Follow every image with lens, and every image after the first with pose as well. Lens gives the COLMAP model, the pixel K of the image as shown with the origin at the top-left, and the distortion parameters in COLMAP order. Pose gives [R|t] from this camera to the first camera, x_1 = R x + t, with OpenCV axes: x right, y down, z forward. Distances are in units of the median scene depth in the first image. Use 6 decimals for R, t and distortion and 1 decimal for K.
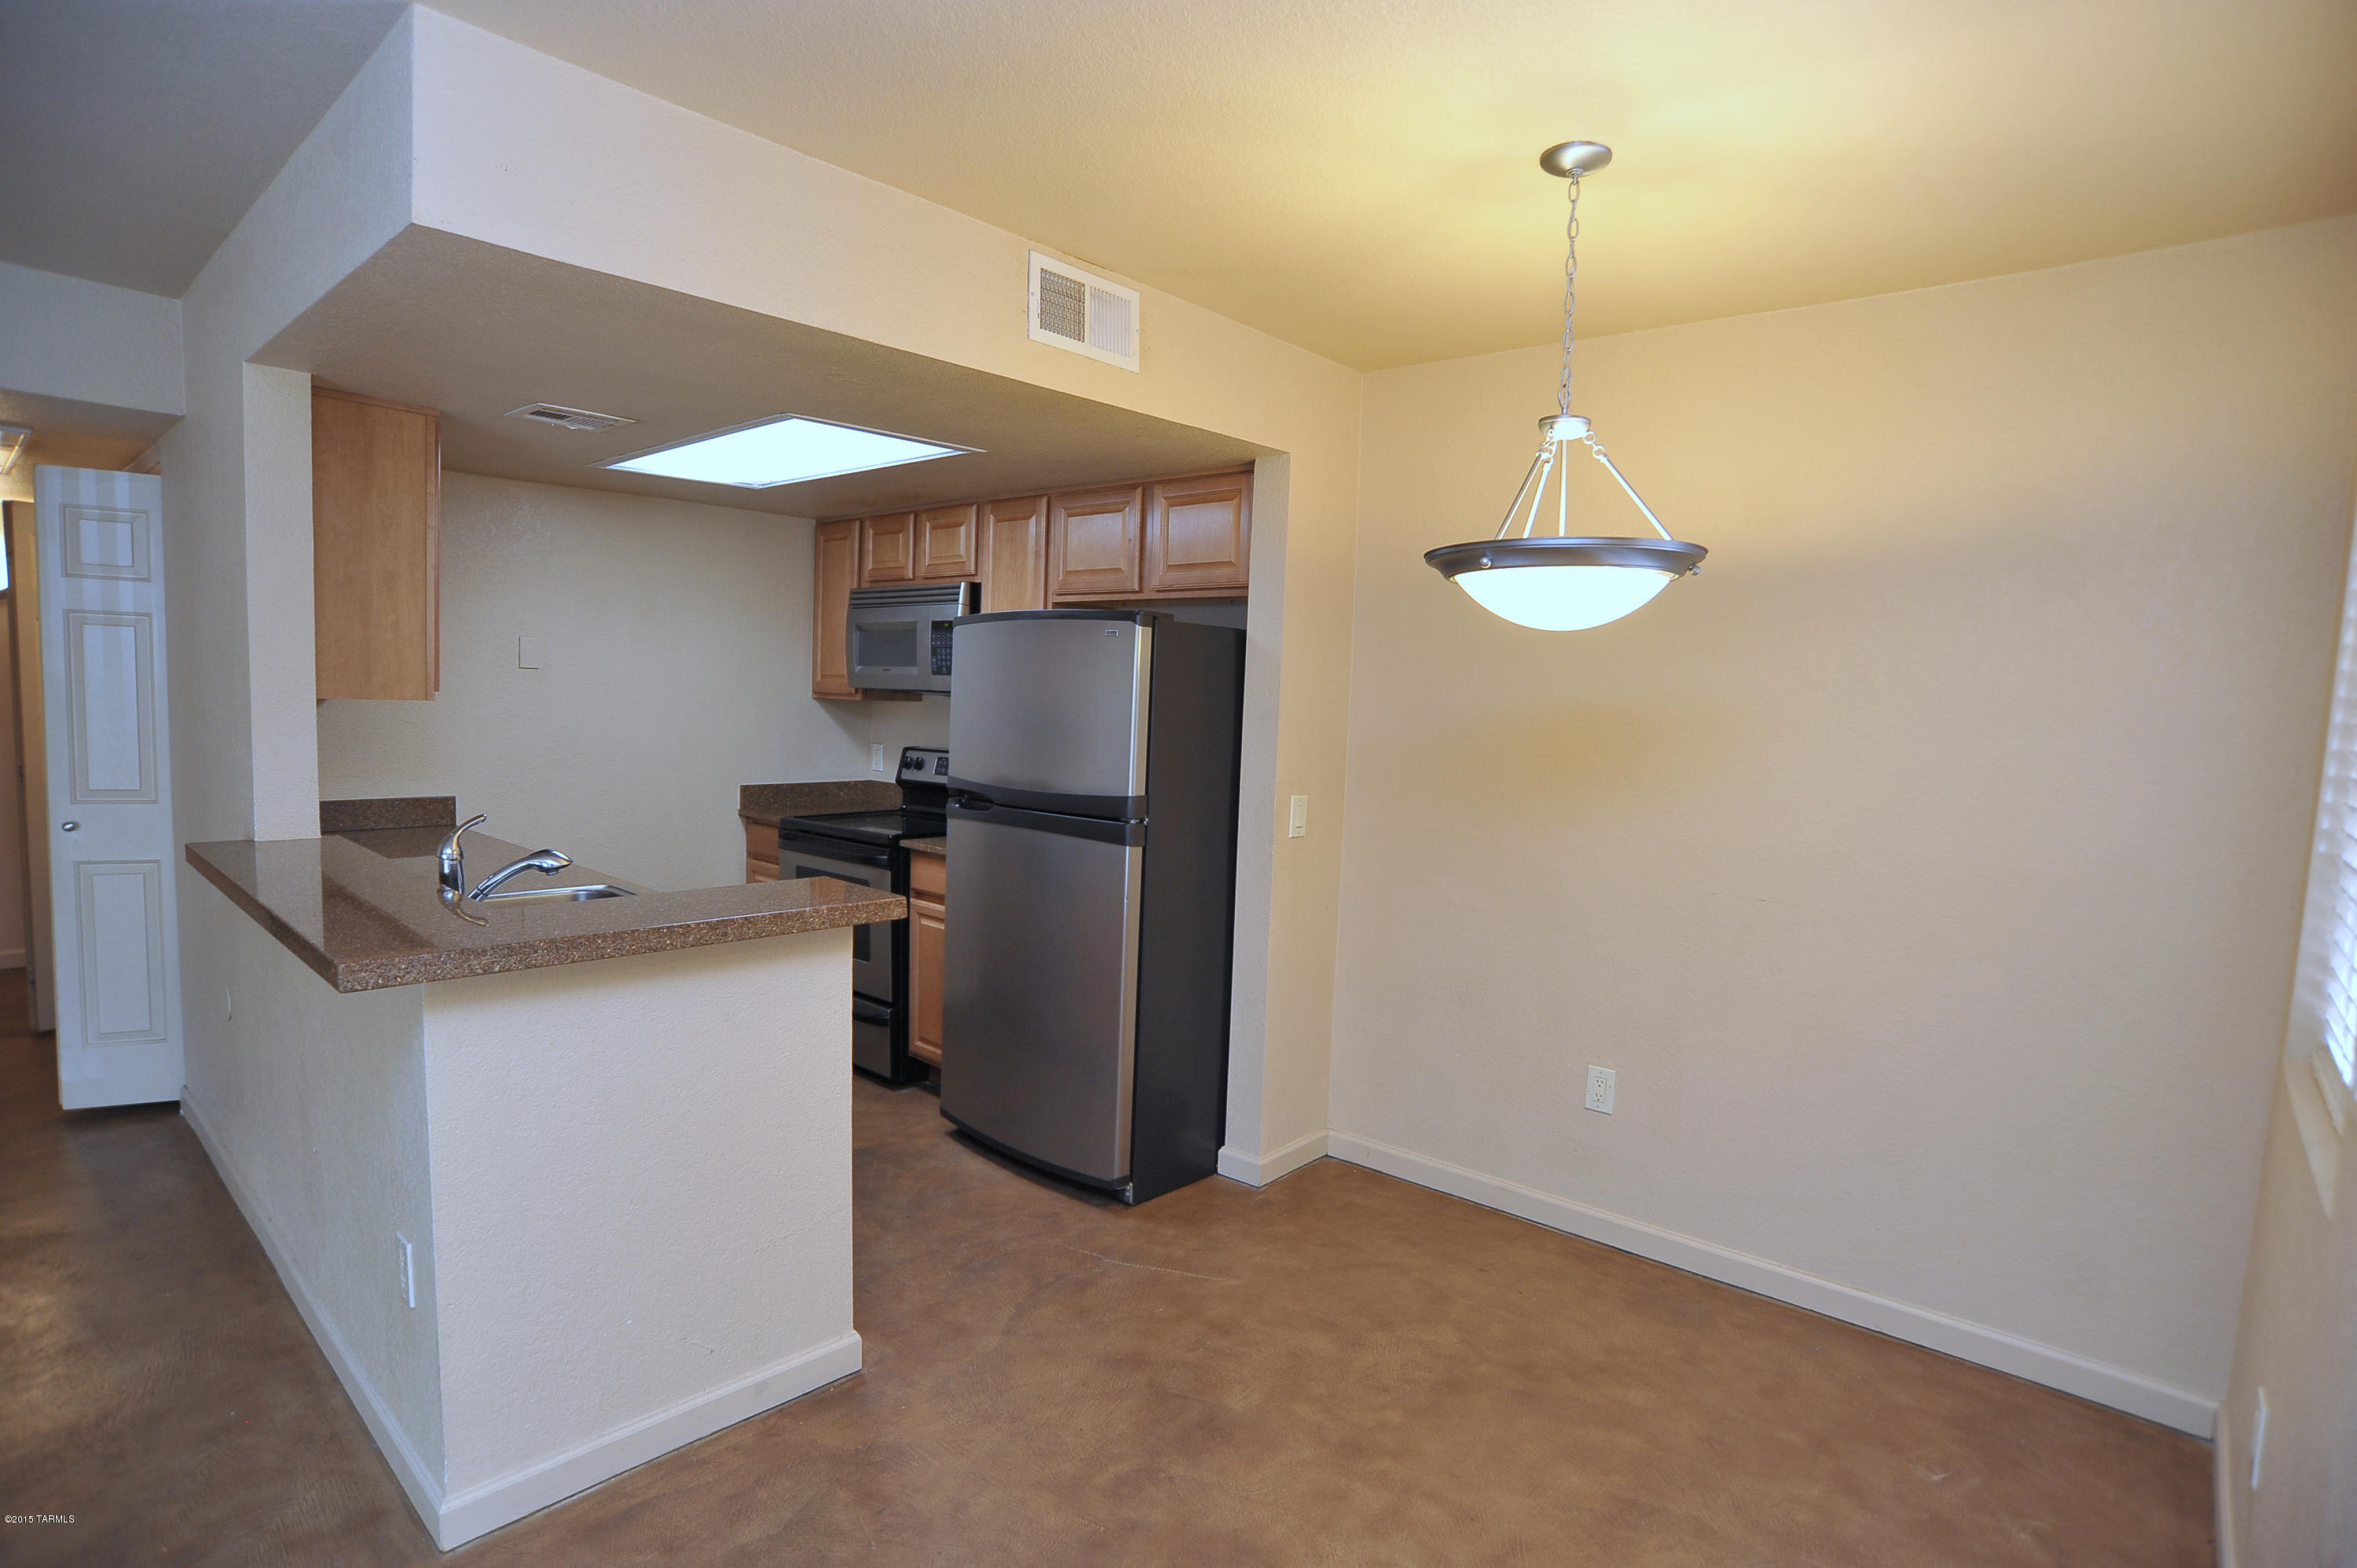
lens RADIAL K [[1198.3, 0, 1178.5], [0, 1198.3, 784.0], [0, 0, 1]] dist [-0.097315, 0.049590]
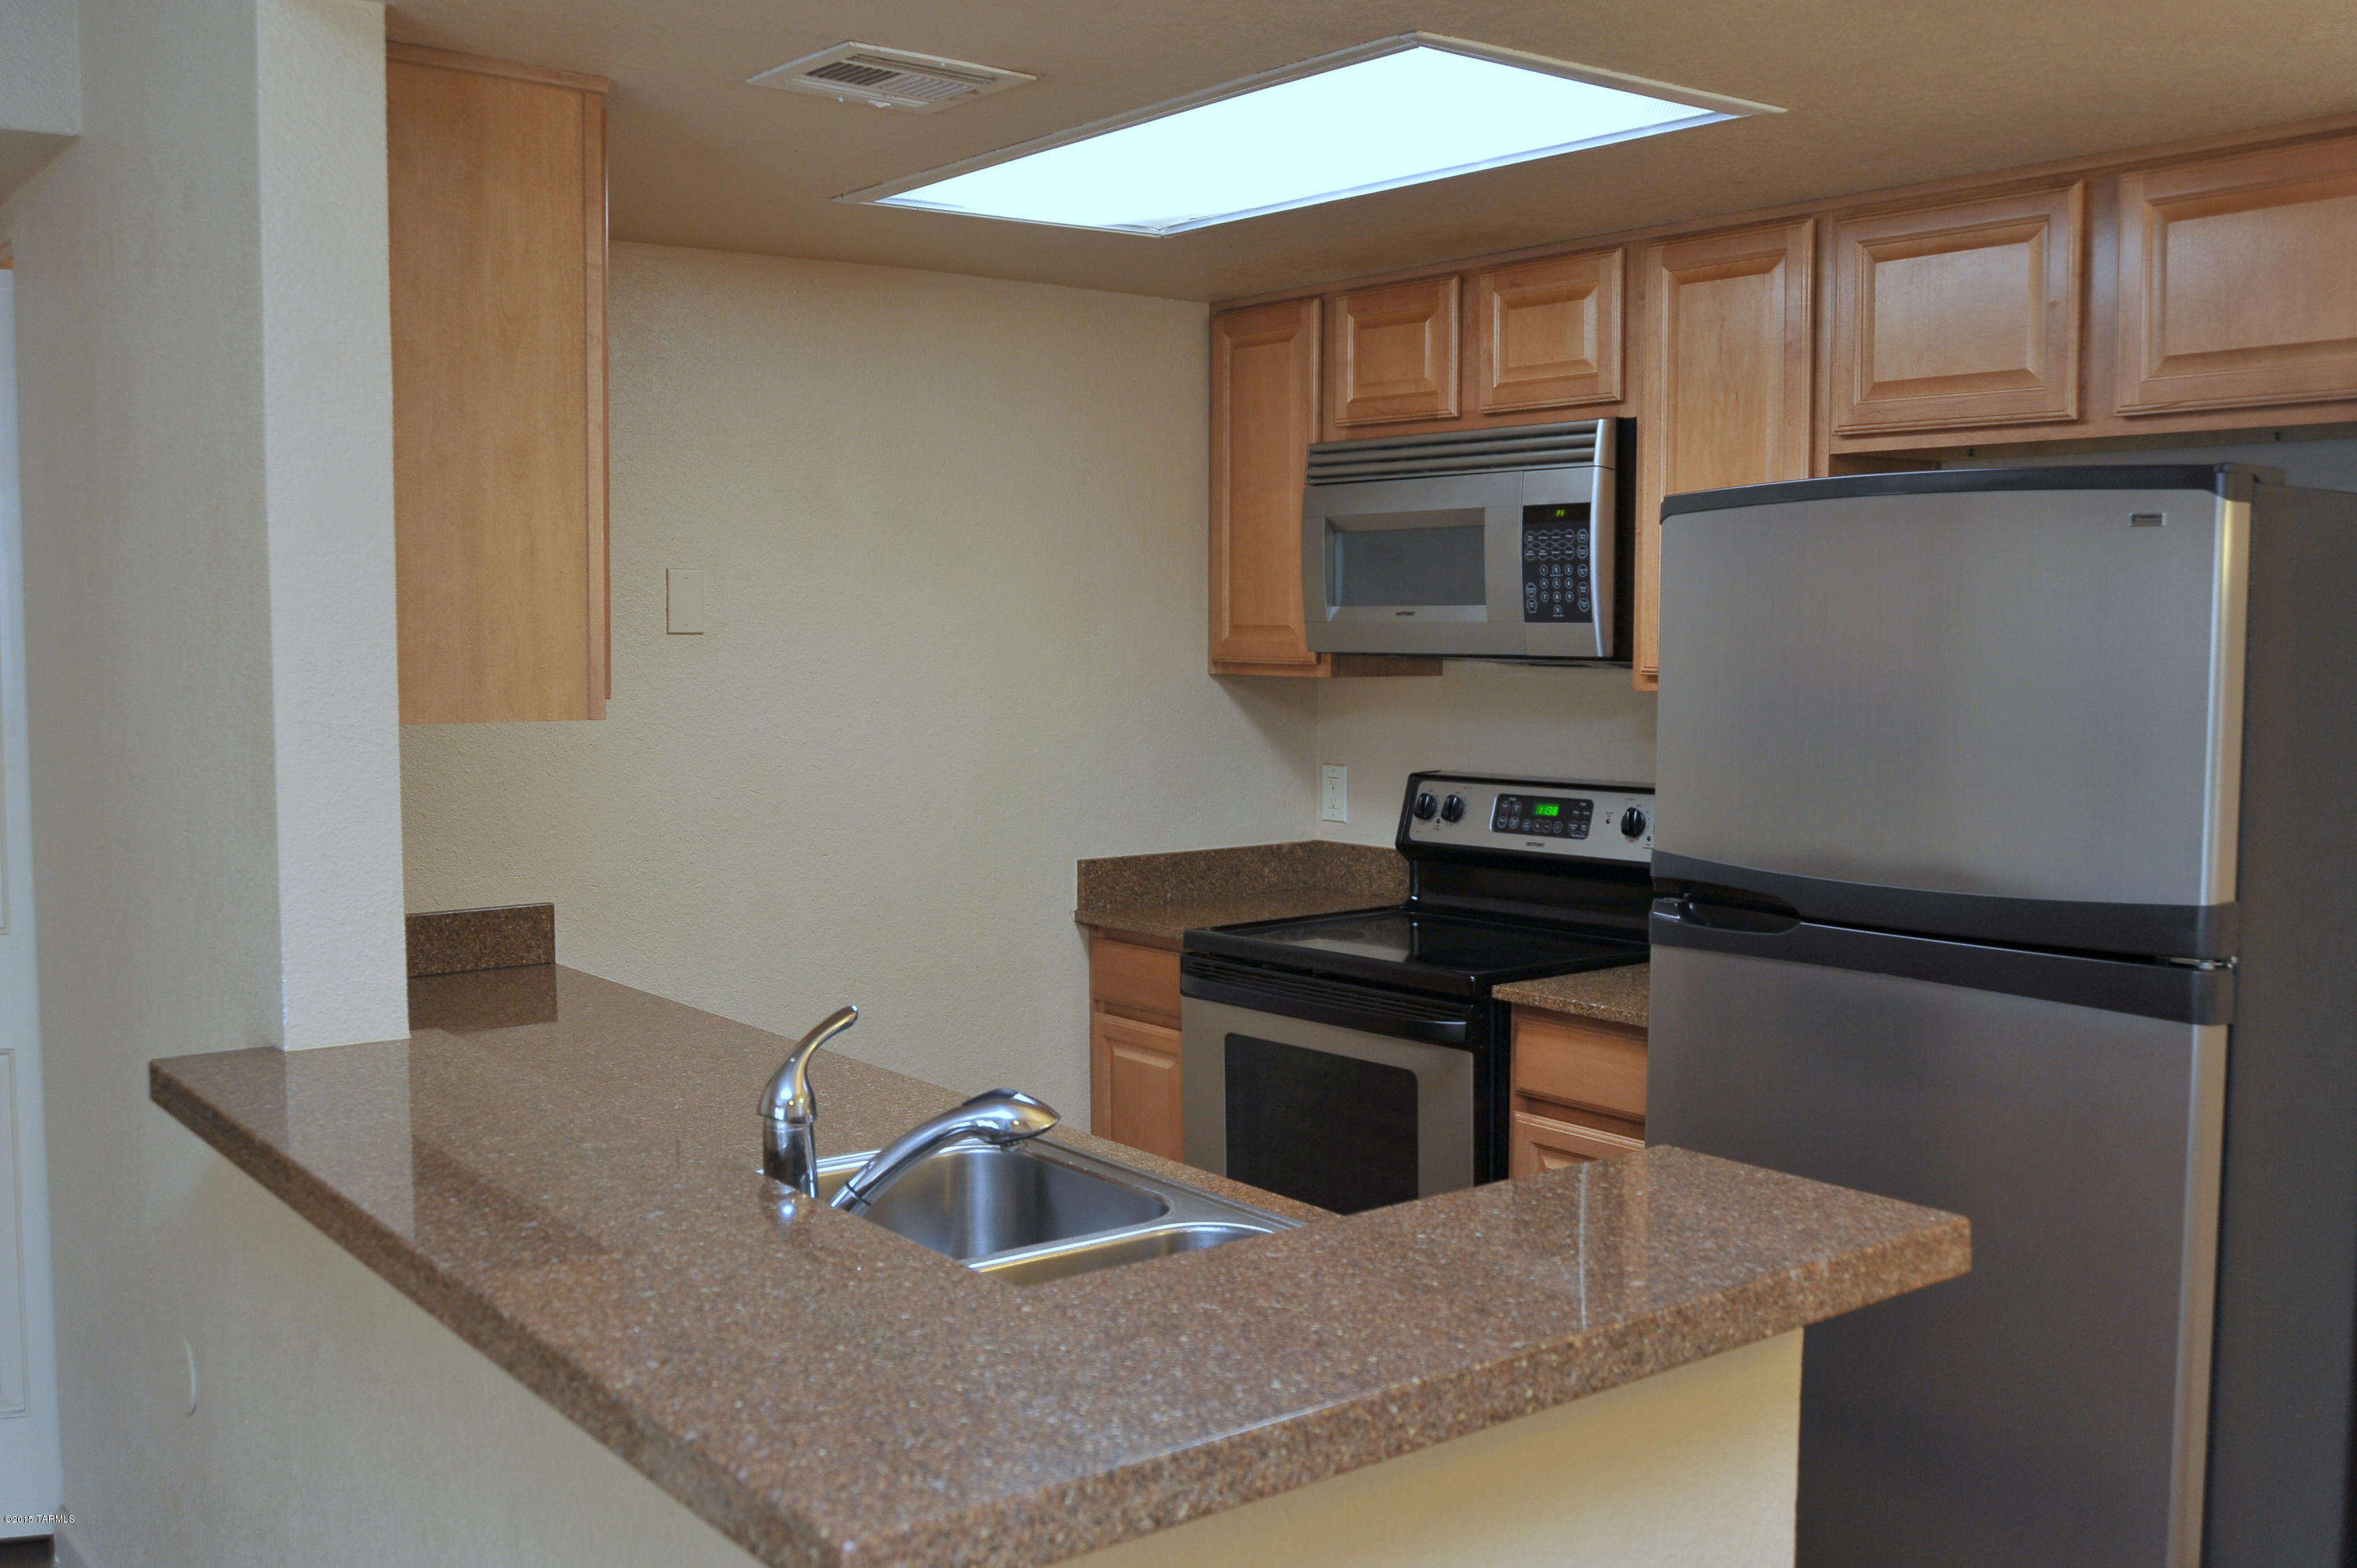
lens RADIAL K [[2196.6, 0, 1178.5], [0, 2196.6, 784.0], [0, 0, 1]] dist [-0.048895, 0.020290]
pose [[0.984820, -0.021668, -0.172218, -0.208112], [0.020869, 0.999761, -0.006449, -0.027896], [0.172317, 0.002757, 0.985038, 0.147971]]
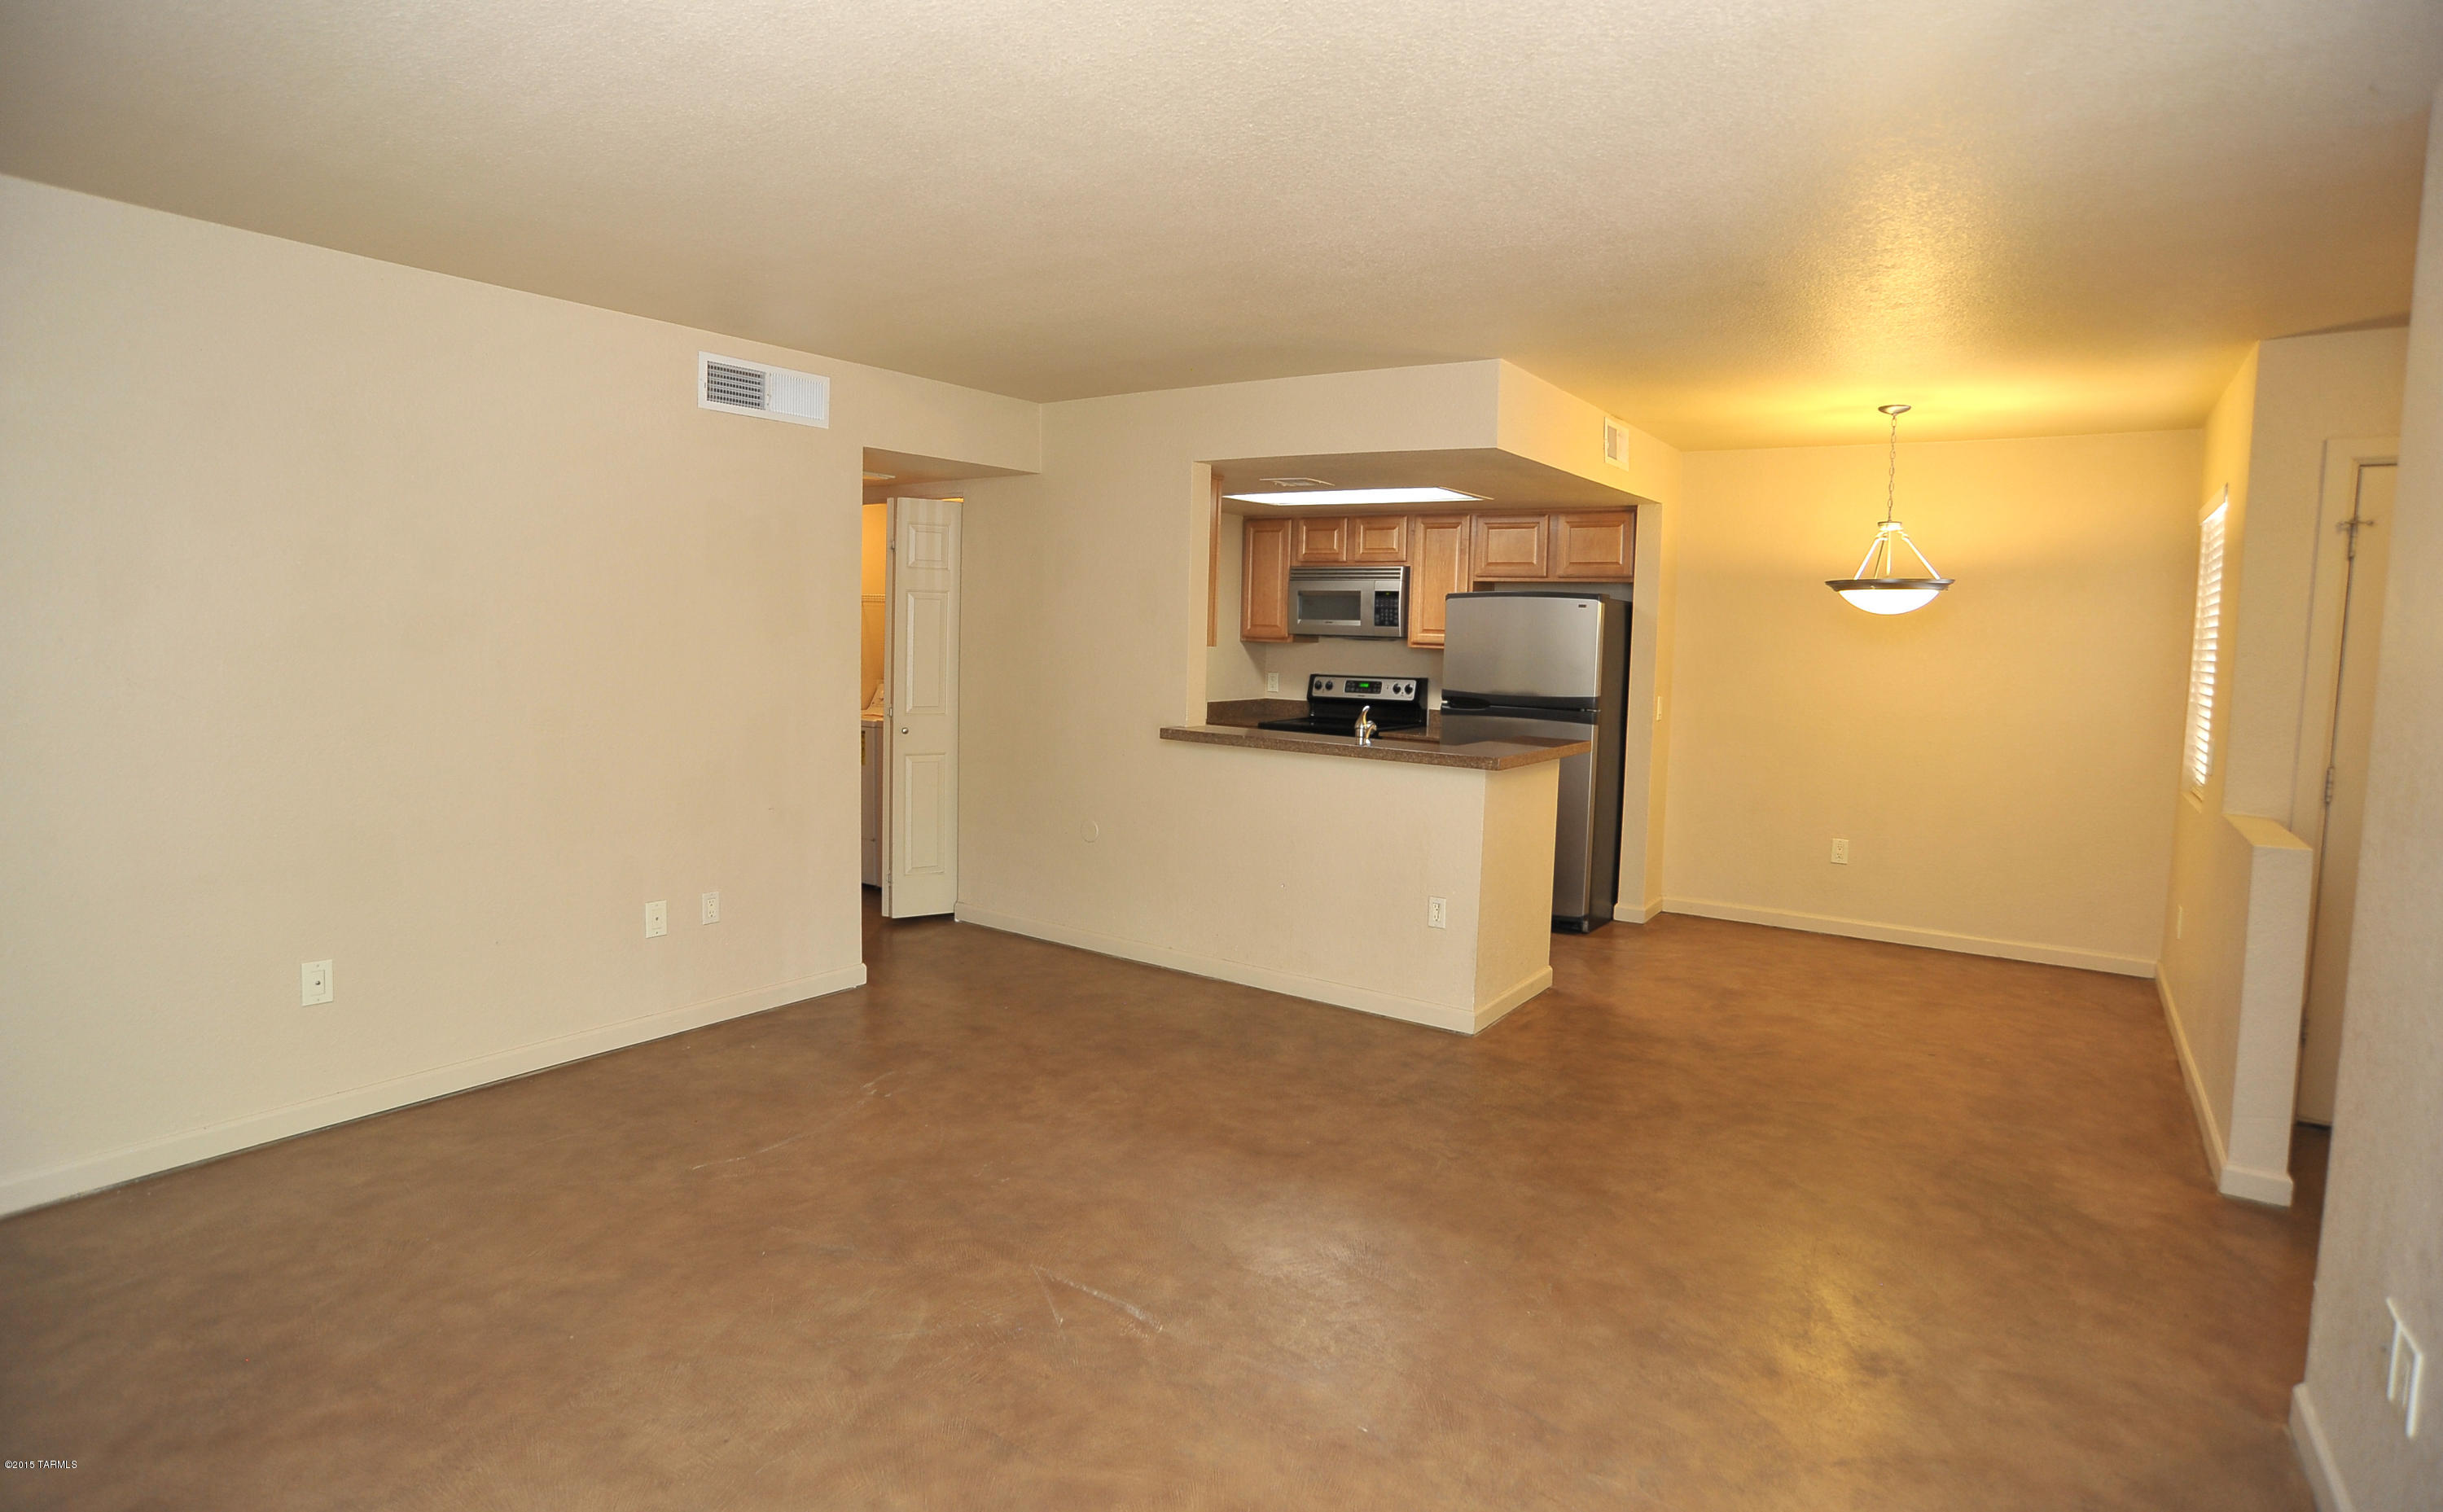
lens RADIAL K [[1332.3, 0, 1228.4], [0, 1332.3, 714.1], [0, 0, 1]] dist [-0.022135, 0.000385]
pose [[0.986545, -0.019518, 0.162320, -0.719951], [0.019940, 0.999801, -0.000972, 0.020381], [-0.162268, 0.004196, 0.986738, -0.699235]]
